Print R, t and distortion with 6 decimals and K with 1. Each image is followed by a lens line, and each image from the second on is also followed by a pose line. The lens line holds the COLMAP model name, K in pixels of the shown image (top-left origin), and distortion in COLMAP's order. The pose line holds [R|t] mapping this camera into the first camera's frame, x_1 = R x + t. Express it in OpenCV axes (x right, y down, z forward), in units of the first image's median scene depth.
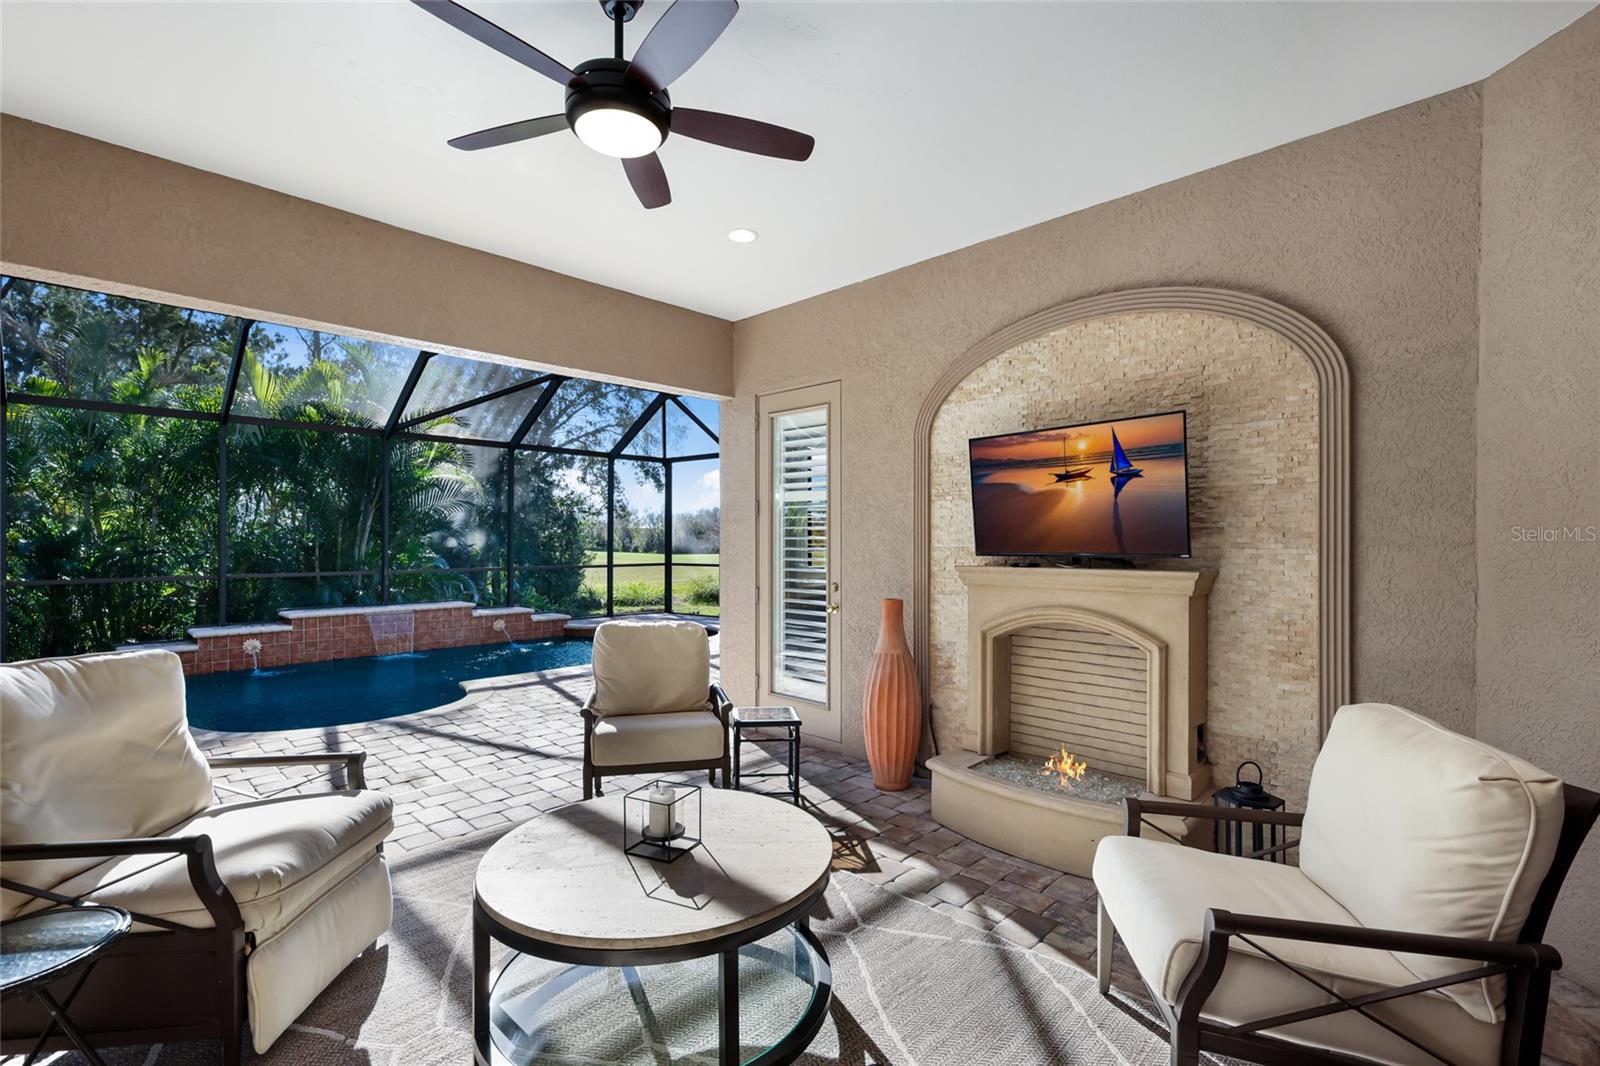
lens RADIAL K [[715.1, 0, 796.0], [0, 715.1, 546.8], [0, 0, 1]] dist [0.014582, -0.001976]
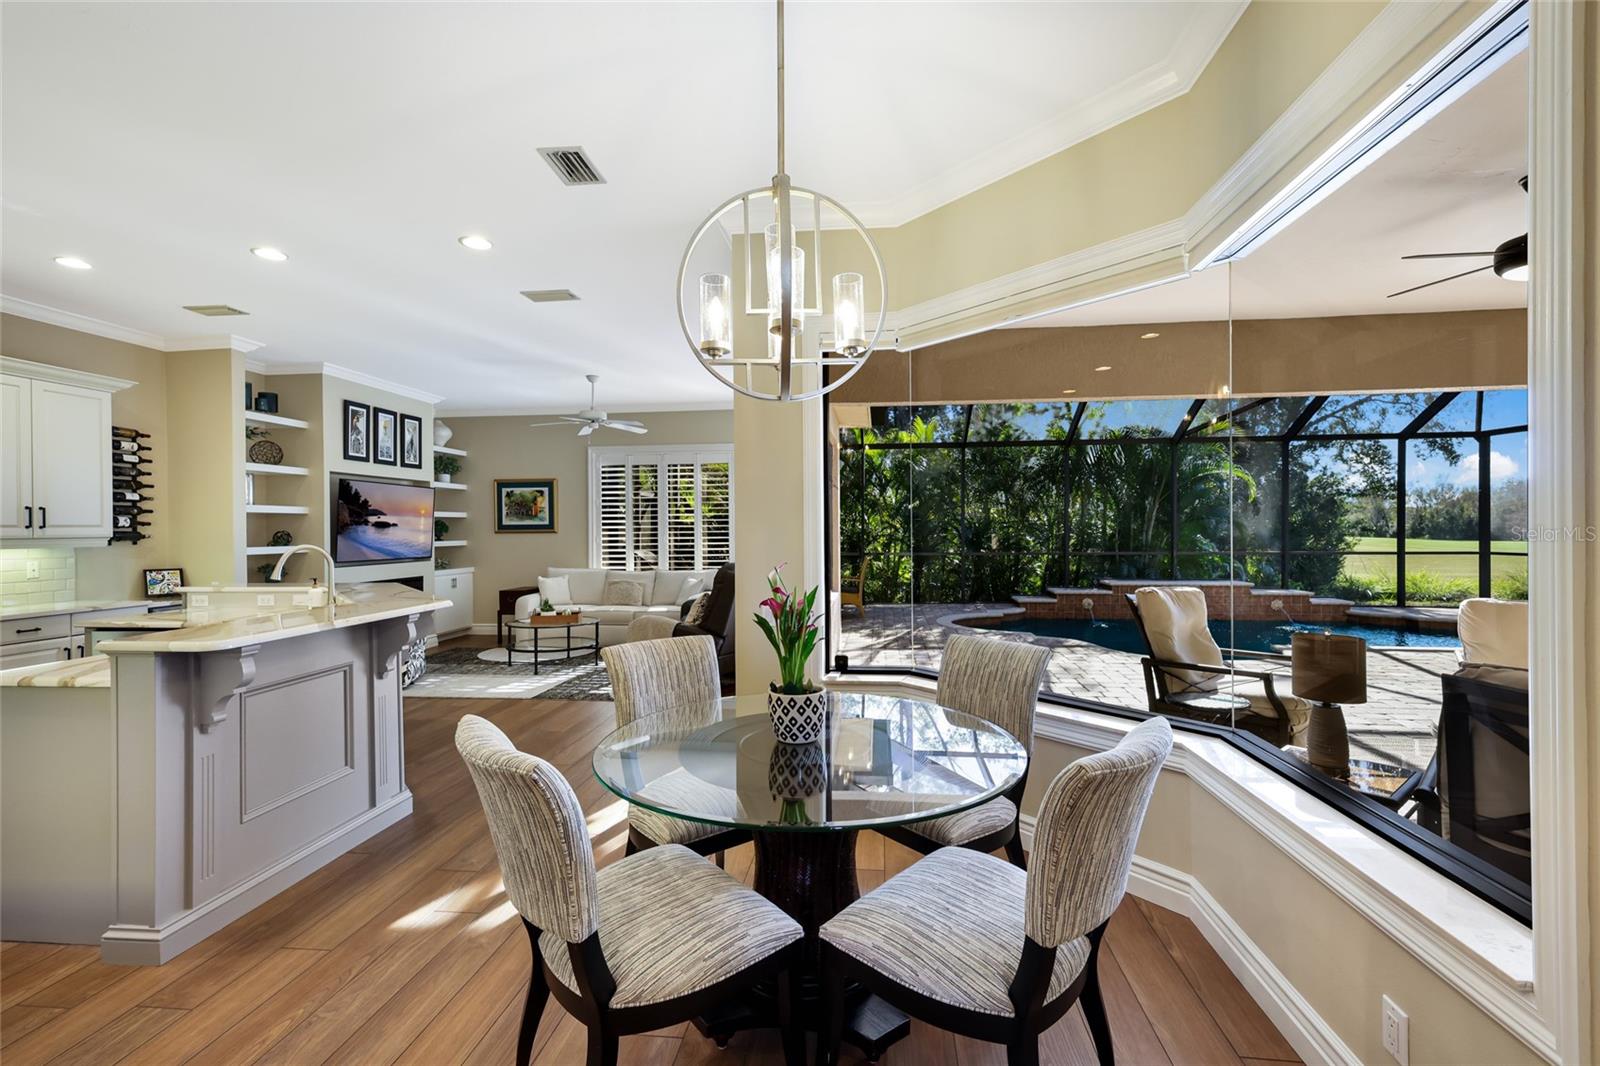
lens RADIAL K [[715.1, 0, 798.8], [0, 715.1, 527.2], [0, 0, 1]] dist [0.014582, -0.001976]
pose [[0.617675, -0.001970, -0.786431, -0.003497], [-0.001223, 0.999993, -0.003465, -0.004914], [0.786433, 0.003102, 0.617668, -0.314318]]
